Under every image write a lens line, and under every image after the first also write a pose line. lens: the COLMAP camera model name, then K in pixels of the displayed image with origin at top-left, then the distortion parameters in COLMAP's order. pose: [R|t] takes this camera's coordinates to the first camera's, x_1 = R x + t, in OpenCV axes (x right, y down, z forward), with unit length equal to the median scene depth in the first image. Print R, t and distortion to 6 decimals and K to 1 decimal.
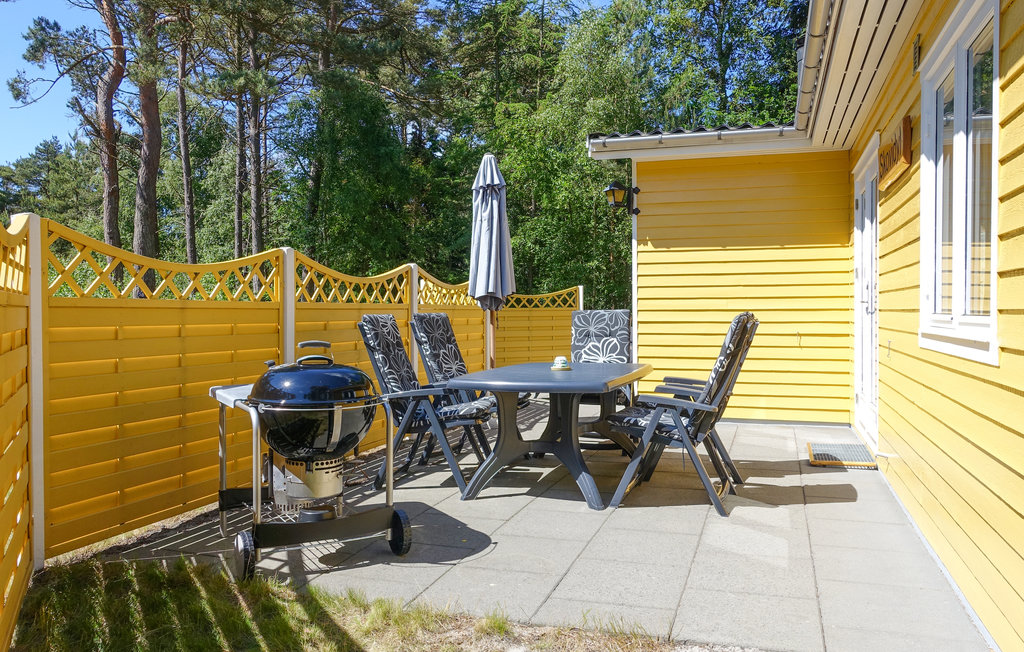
lens RADIAL K [[820.2, 0, 532.5], [0, 820.2, 325.1], [0, 0, 1]] dist [0.064819, -0.001198]
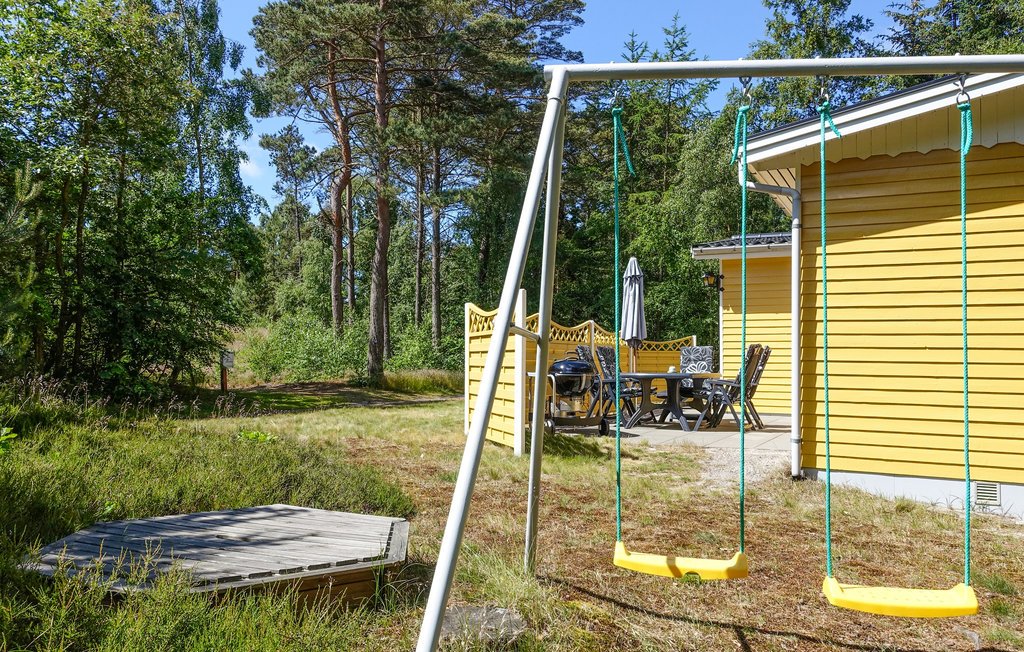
lens RADIAL K [[783.5, 0, 513.5], [0, 783.5, 302.6], [0, 0, 1]] dist [-0.009559, -0.000030]
pose [[0.982773, -0.001426, -0.184809, 0.004133], [-0.015933, 0.995593, -0.092413, 0.043174], [0.184126, 0.093765, 0.978420, -0.645724]]
